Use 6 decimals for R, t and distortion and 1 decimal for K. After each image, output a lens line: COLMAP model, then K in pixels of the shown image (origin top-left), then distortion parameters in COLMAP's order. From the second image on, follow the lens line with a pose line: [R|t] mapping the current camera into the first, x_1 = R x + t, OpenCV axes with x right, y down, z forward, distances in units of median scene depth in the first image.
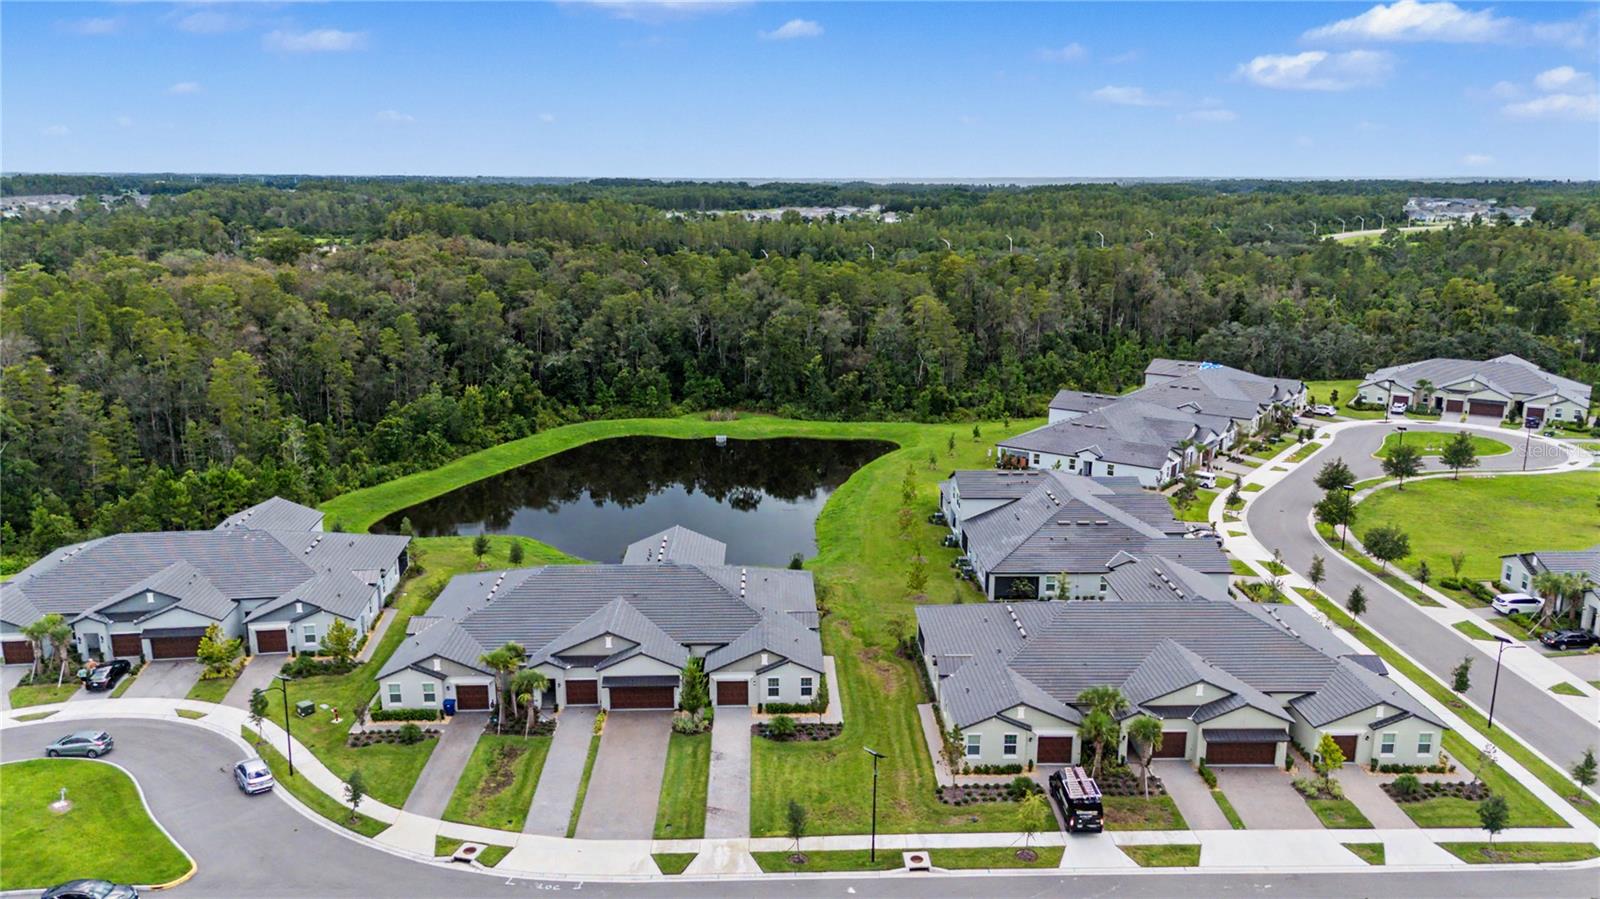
lens RADIAL K [[1176.5, 0, 800.0], [0, 1176.5, 449.5], [0, 0, 1]] dist [0.084165, -0.092075]
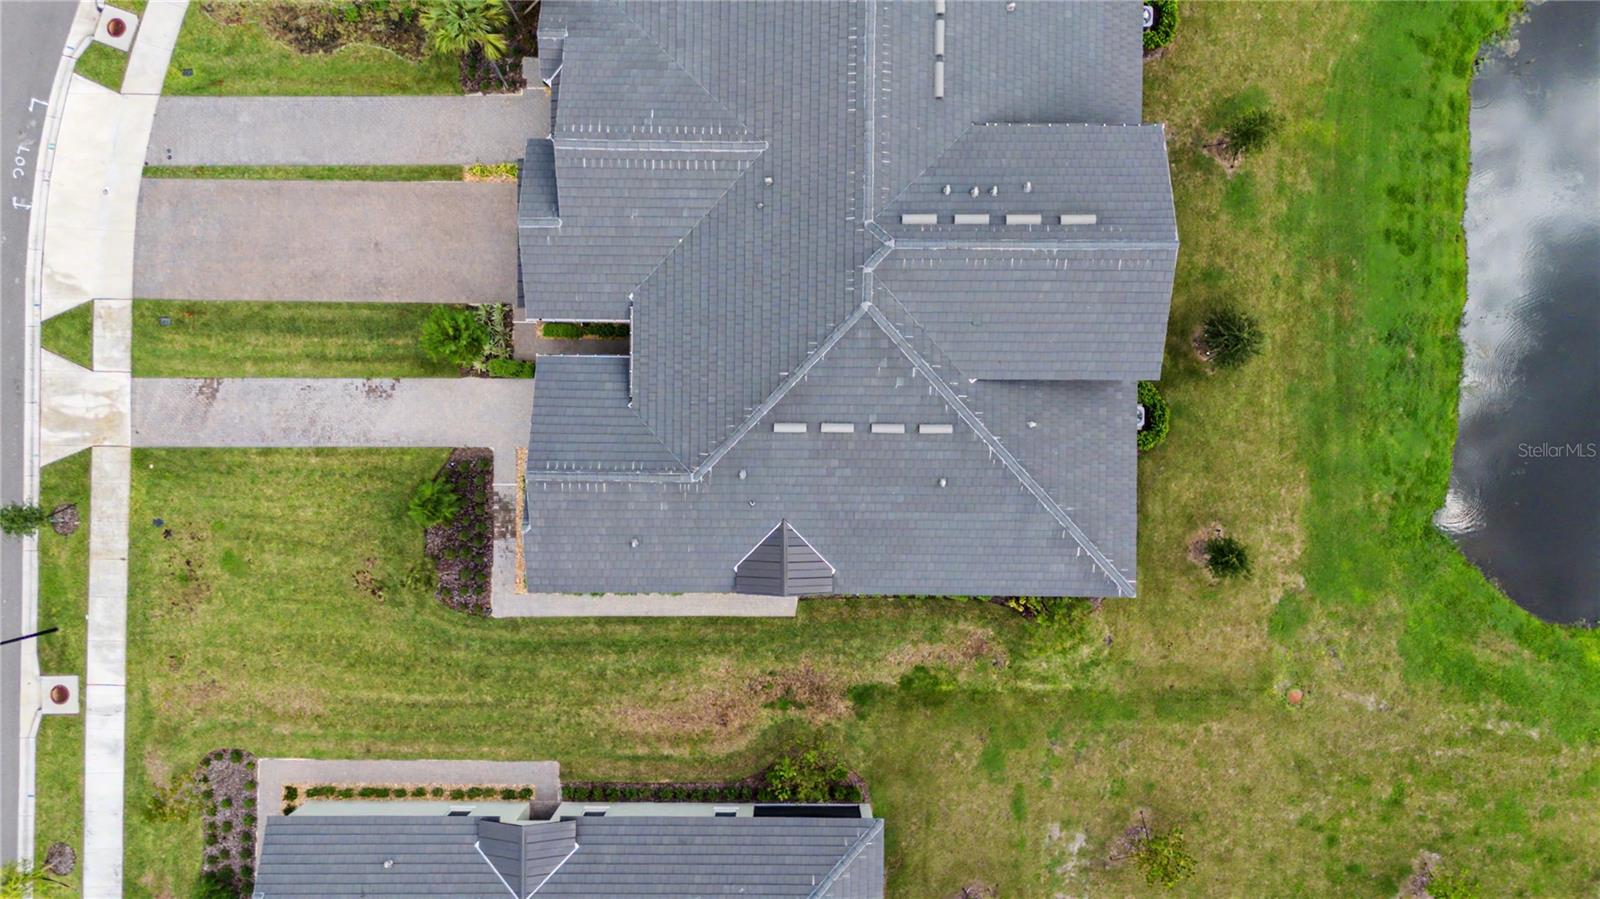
lens RADIAL K [[1176.5, 0, 800.0], [0, 1176.5, 449.5], [0, 0, 1]] dist [0.084165, -0.092075]
pose [[-0.038861, 0.999233, 0.004800, -0.049718], [-0.238787, -0.013951, 0.970972, -0.342742], [0.970294, 0.036587, 0.239146, 1.022007]]
